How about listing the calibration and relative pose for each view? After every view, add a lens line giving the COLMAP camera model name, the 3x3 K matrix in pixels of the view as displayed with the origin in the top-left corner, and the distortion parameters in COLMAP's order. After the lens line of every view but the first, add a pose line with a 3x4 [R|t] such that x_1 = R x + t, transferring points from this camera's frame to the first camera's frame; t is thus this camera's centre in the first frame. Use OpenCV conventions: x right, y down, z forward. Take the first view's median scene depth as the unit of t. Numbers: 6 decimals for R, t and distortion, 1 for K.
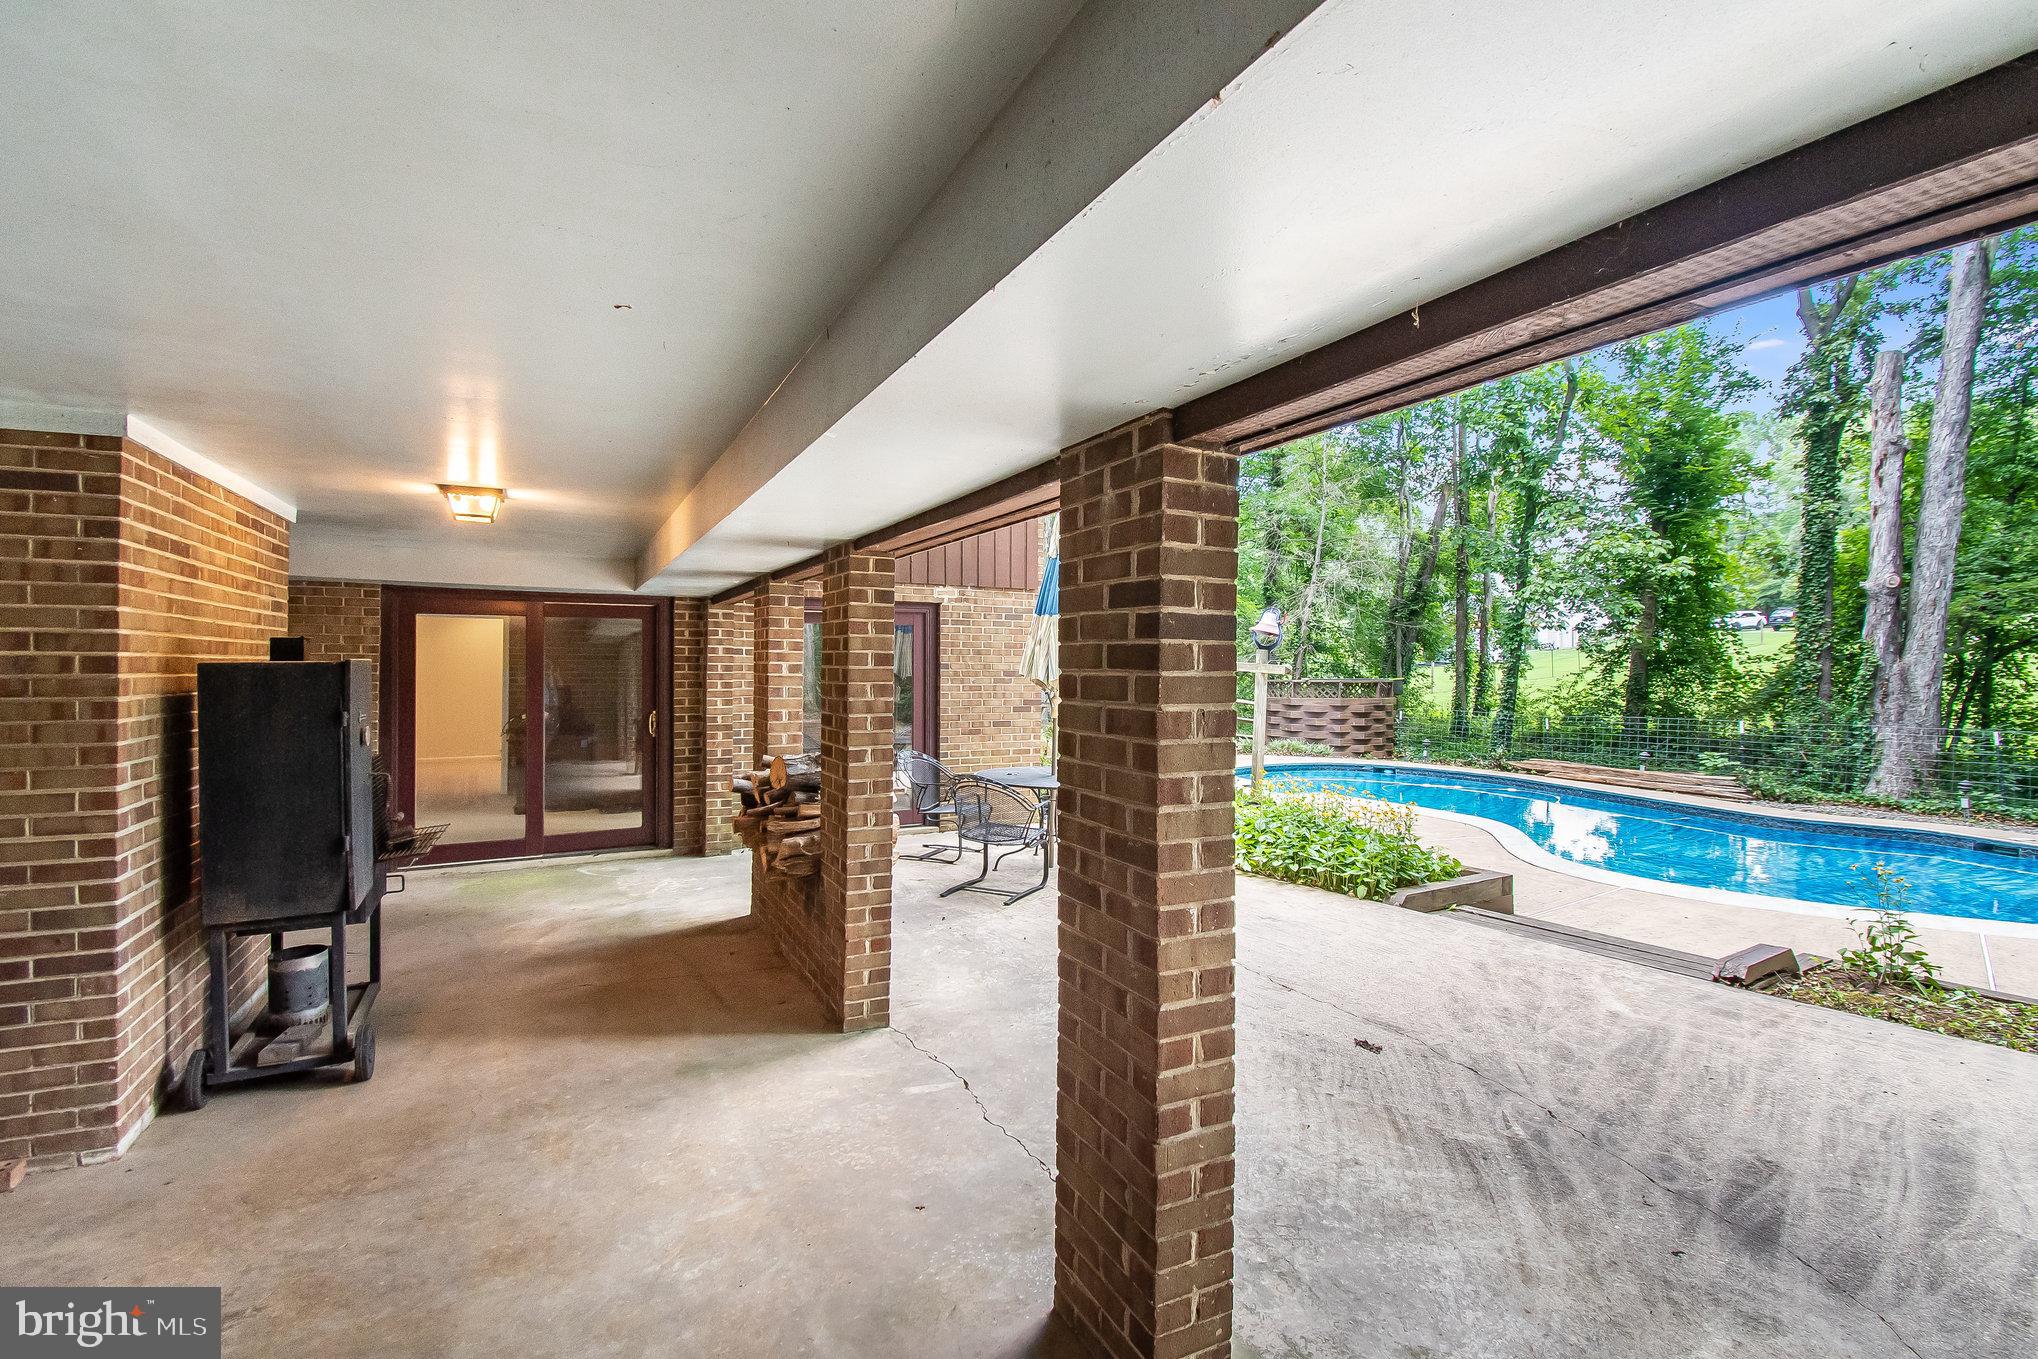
lens RADIAL K [[895.9, 0, 1017.6], [0, 895.9, 651.2], [0, 0, 1]] dist [-0.000019, -0.014820]
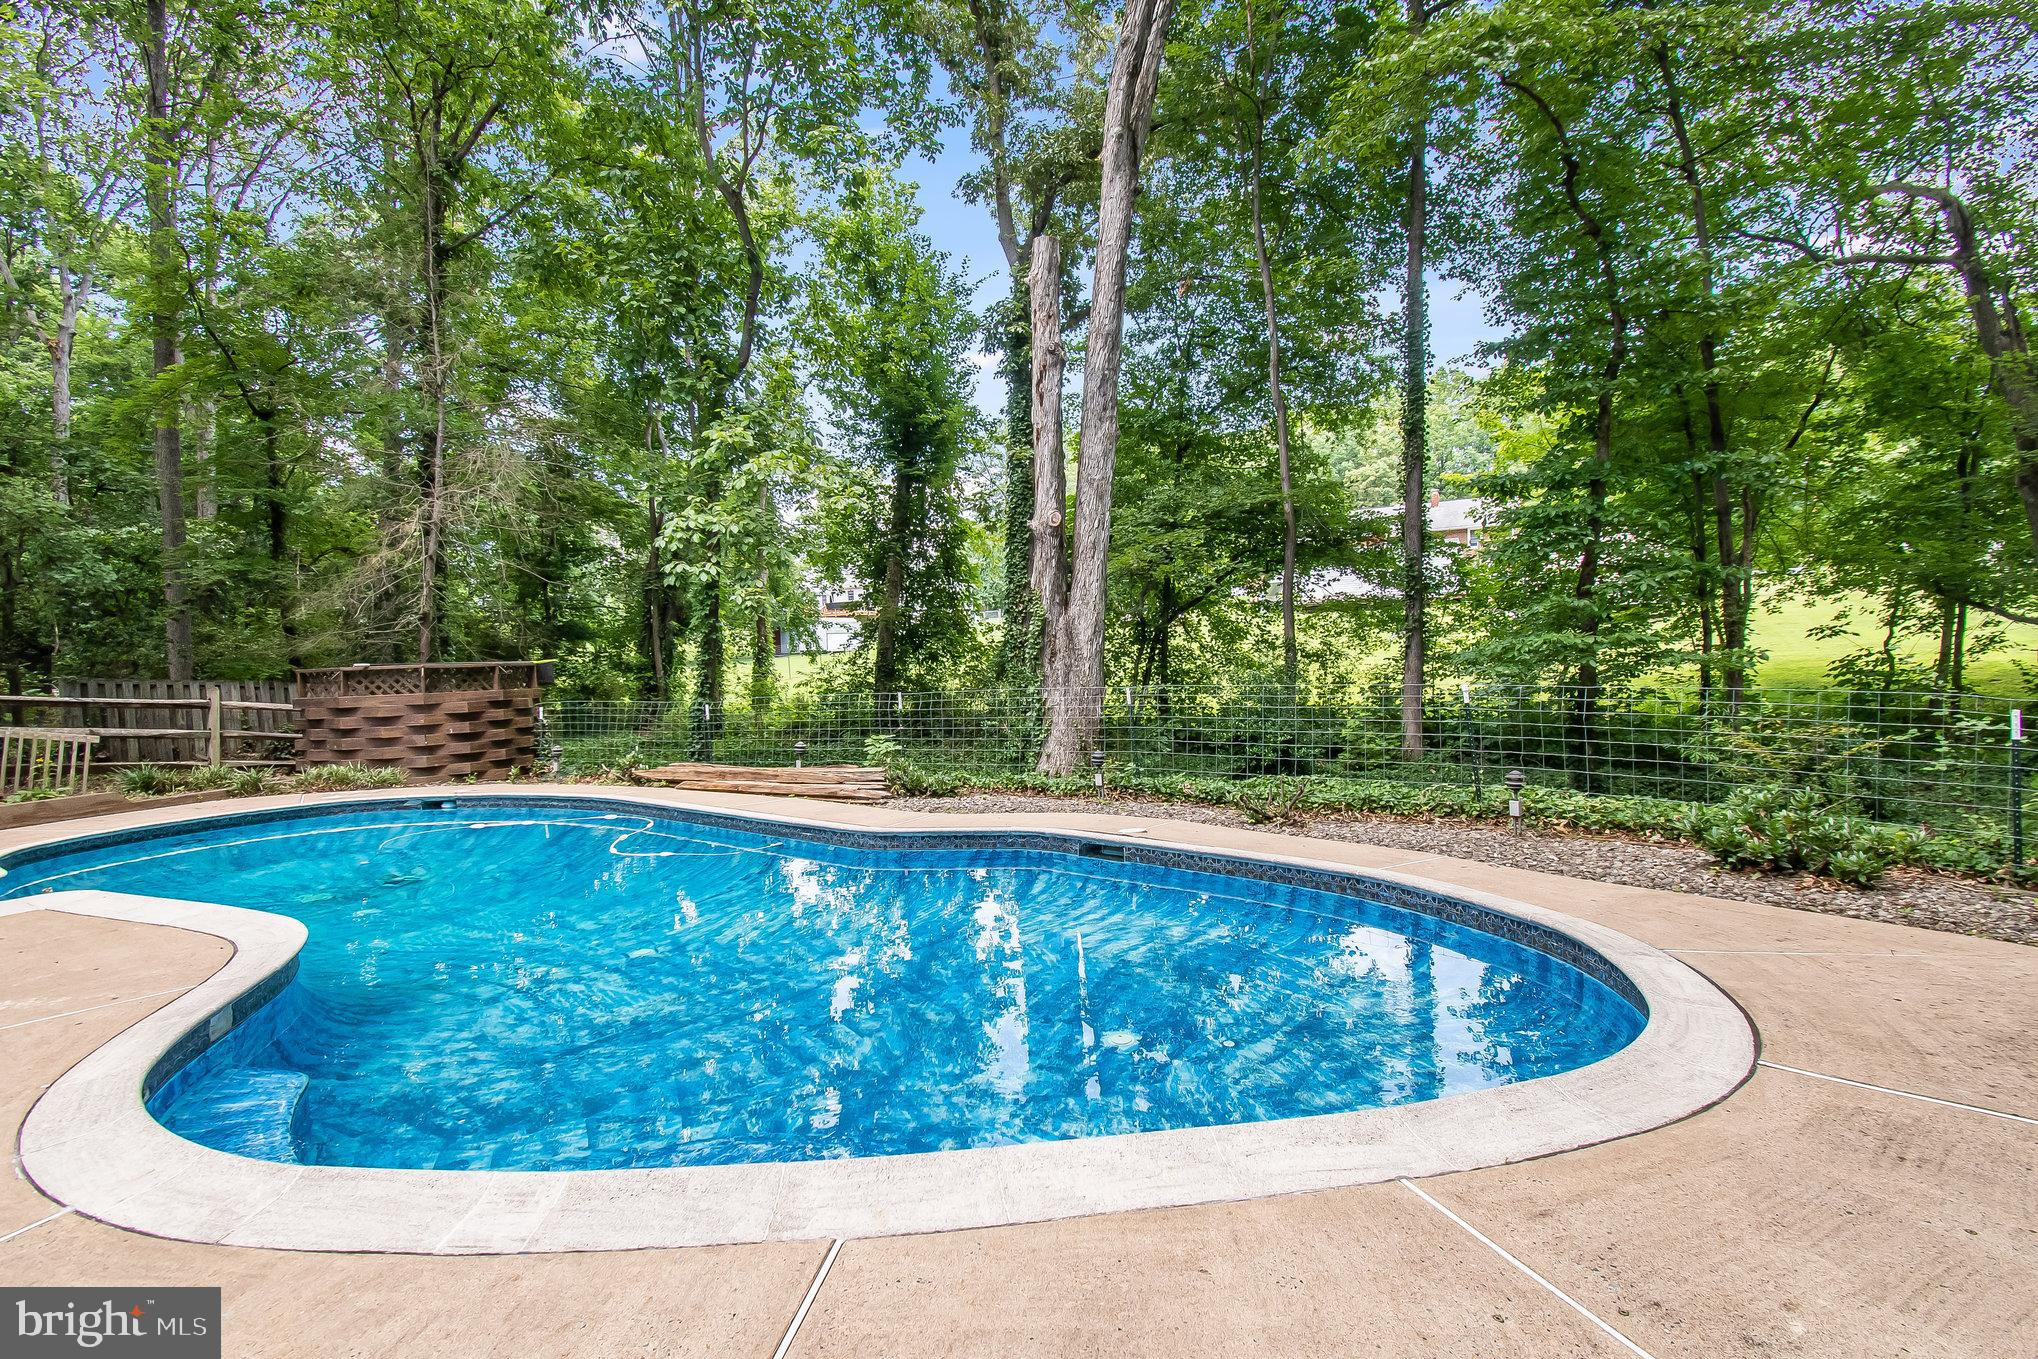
lens RADIAL K [[893.8, 0, 1019.0], [0, 893.8, 679.5], [0, 0, 1]] dist [-0.000828, -0.015359]
pose [[0.816048, -0.044857, 0.576241, 0.377555], [0.028096, 0.998884, 0.037968, 0.033818], [-0.577301, -0.014794, 0.816398, 0.259303]]
